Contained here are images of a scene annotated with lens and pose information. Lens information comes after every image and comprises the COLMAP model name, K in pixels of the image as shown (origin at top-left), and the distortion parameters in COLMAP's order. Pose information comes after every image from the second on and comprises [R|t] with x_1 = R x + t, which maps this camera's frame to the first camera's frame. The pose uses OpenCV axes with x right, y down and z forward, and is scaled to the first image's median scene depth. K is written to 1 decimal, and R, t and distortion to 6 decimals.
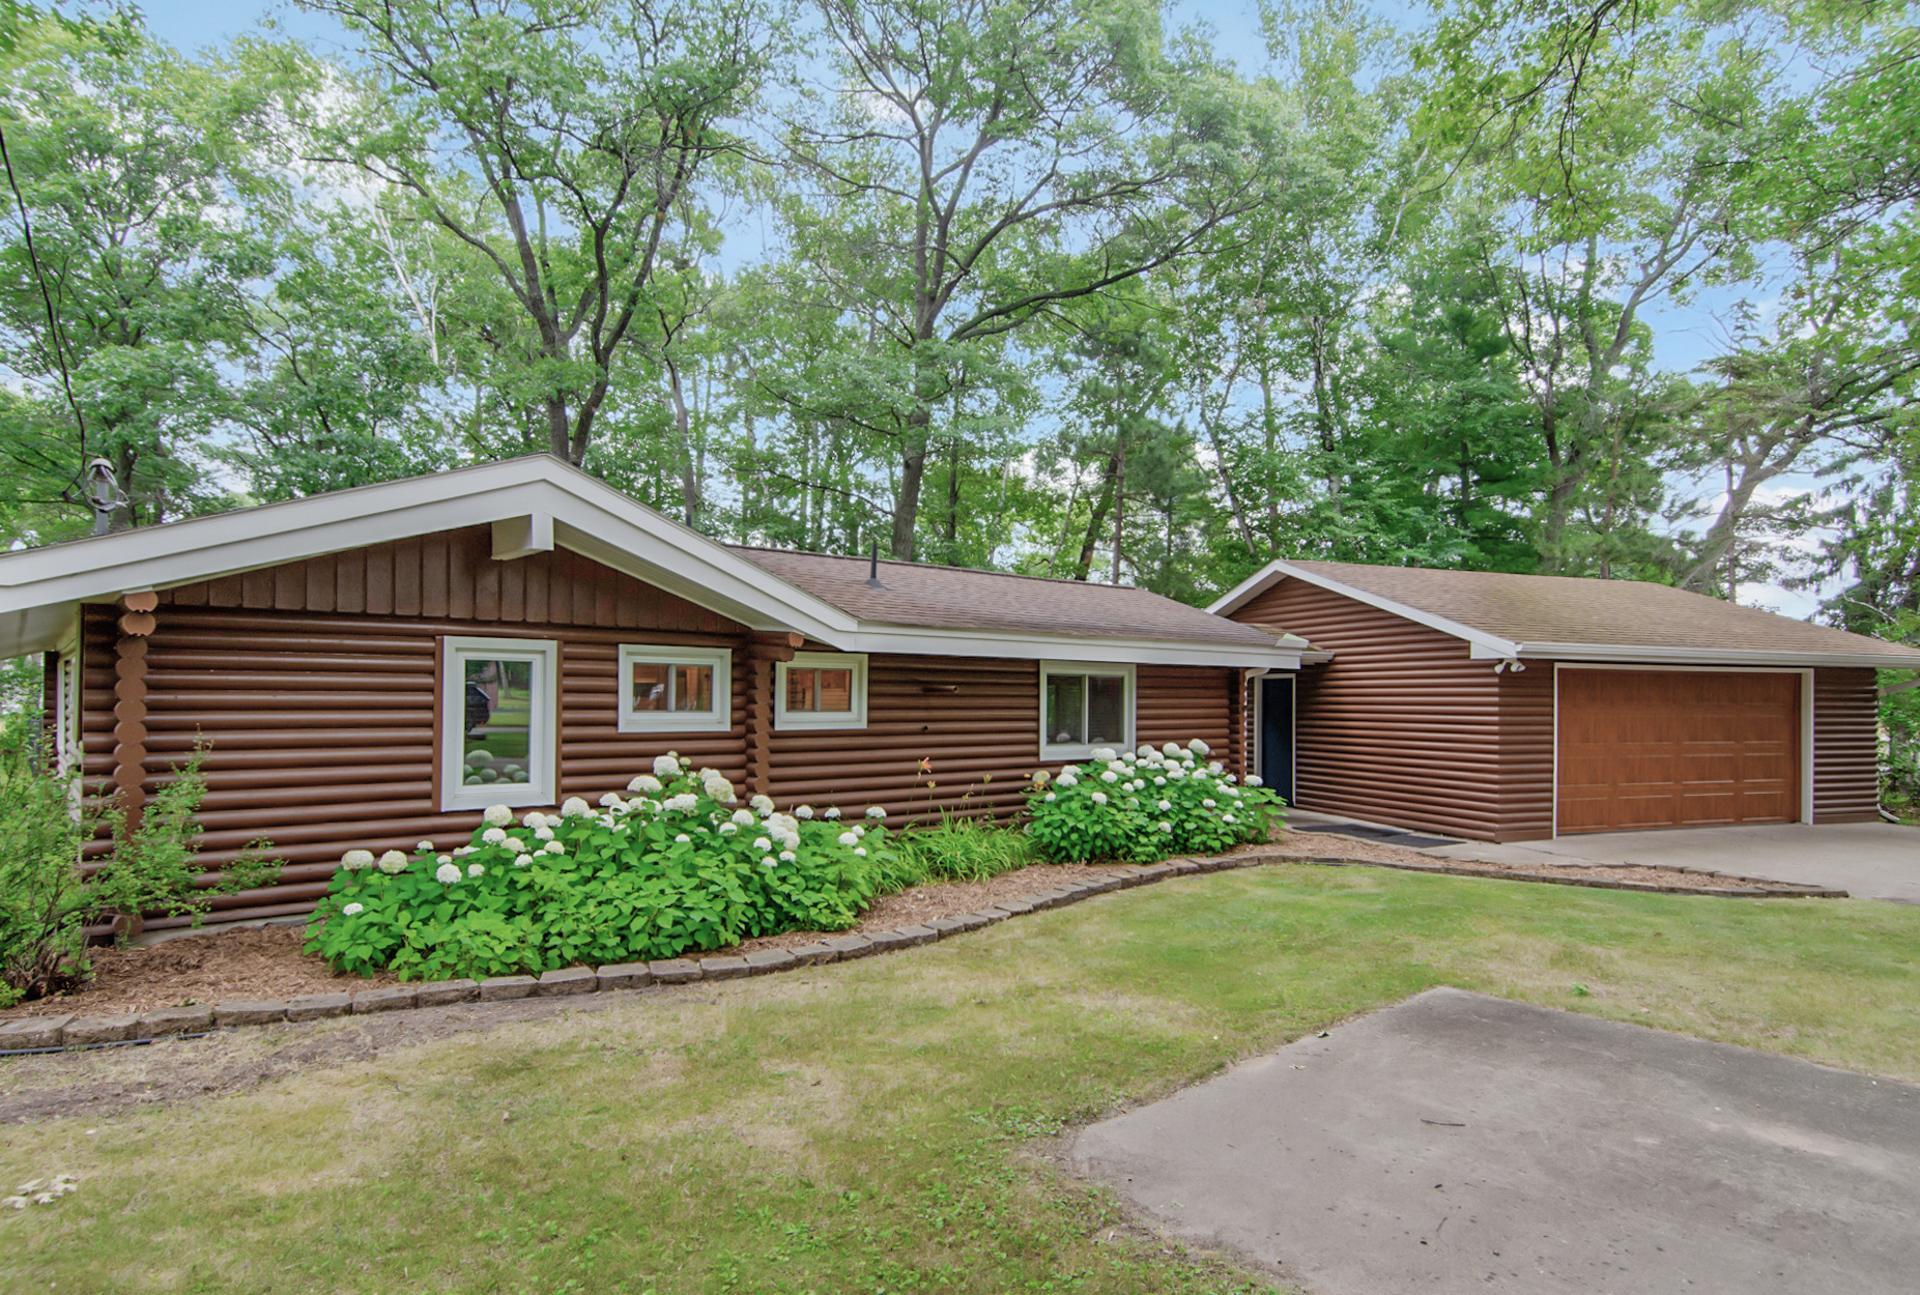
lens RADIAL K [[1050.6, 0, 960.5], [0, 1050.6, 691.6], [0, 0, 1]] dist [0.004269, -0.001252]
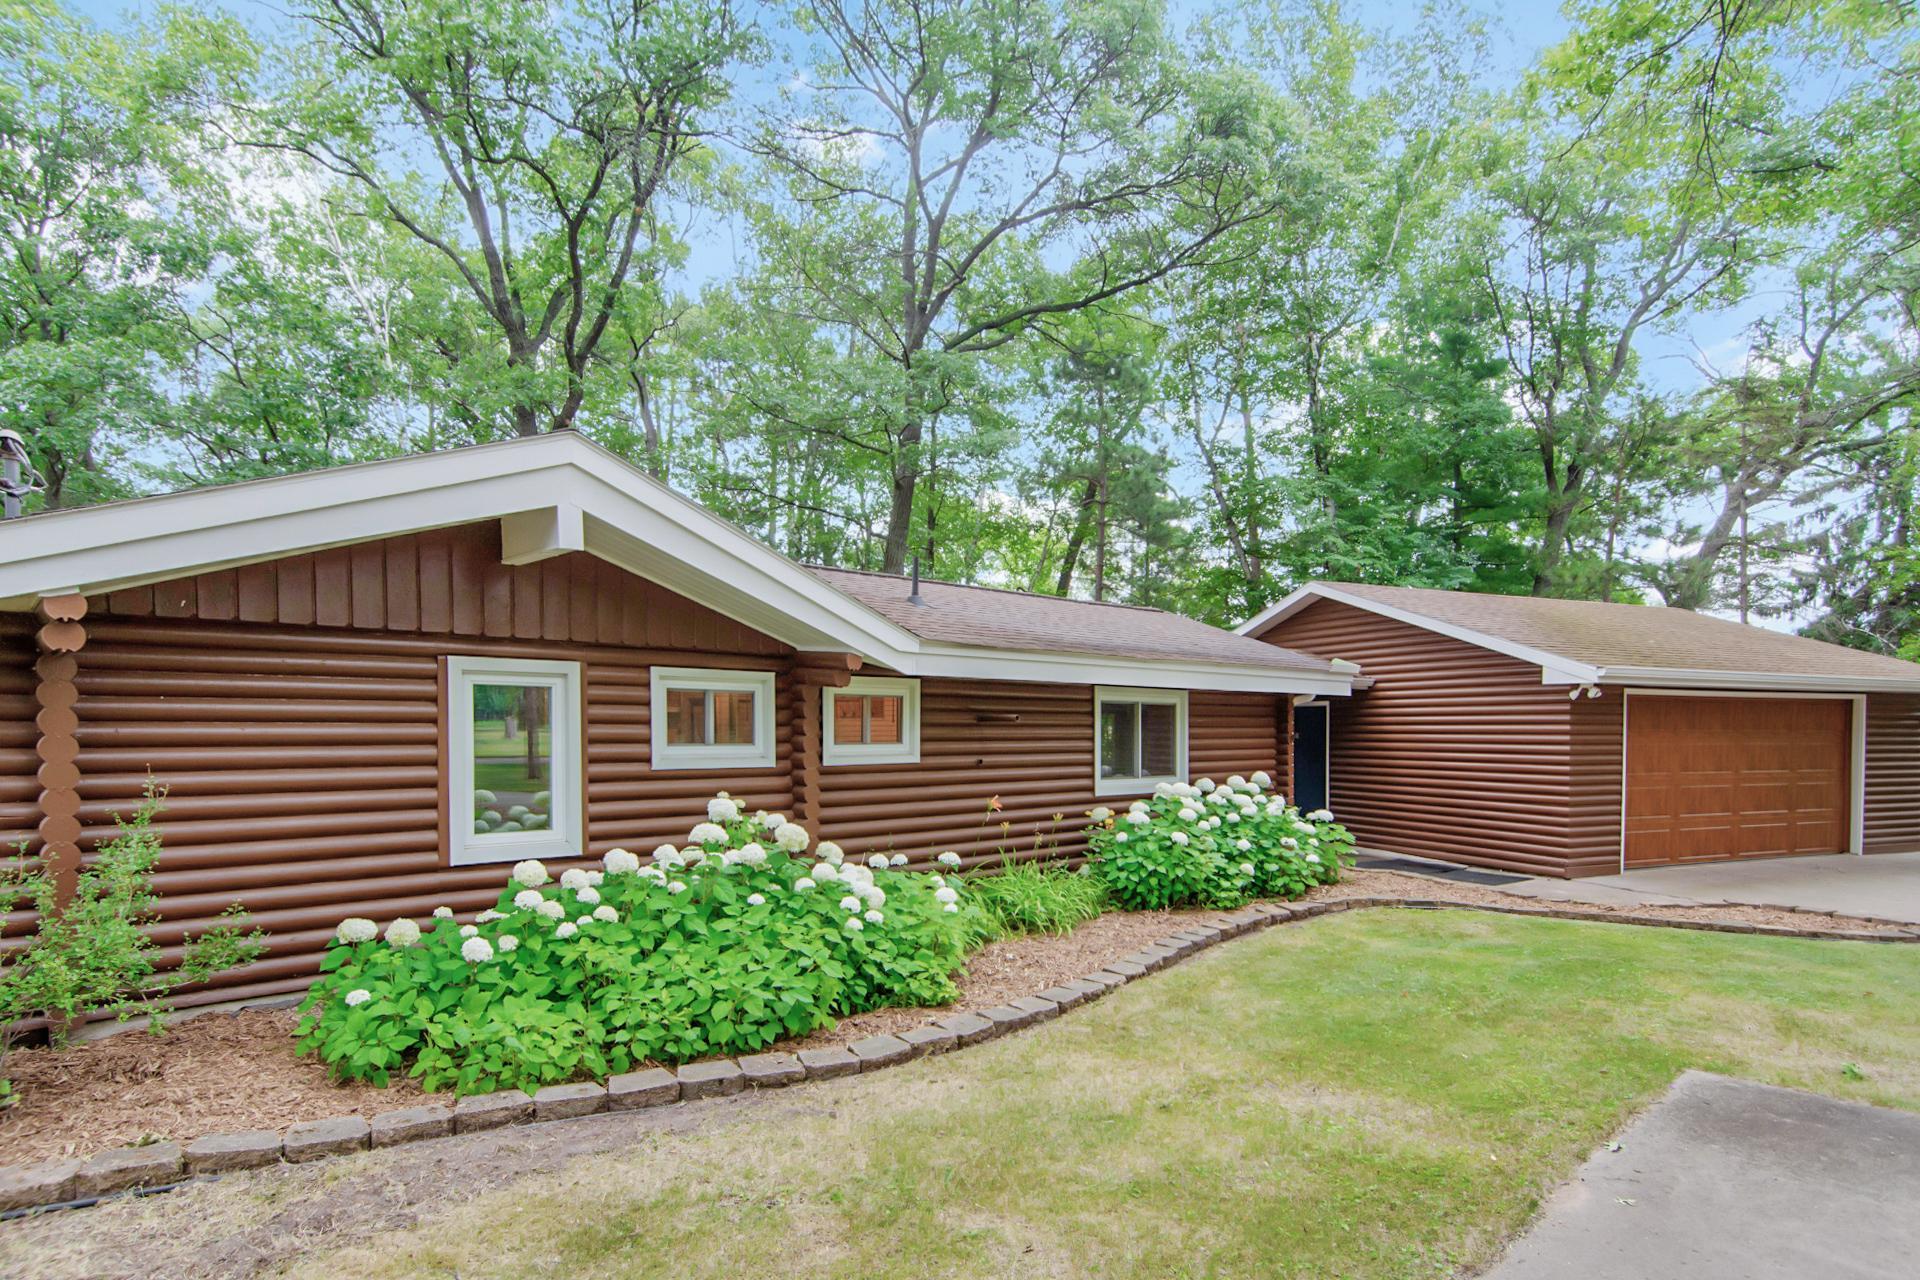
lens RADIAL K [[1039.7, 0, 968.2], [0, 1039.7, 764.6], [0, 0, 1]] dist [-0.000083, 0.001147]
pose [[0.999041, -0.005131, 0.043474, -0.074539], [0.003332, 0.999139, 0.041356, 0.000318], [-0.043648, -0.041172, 0.998198, 0.101260]]
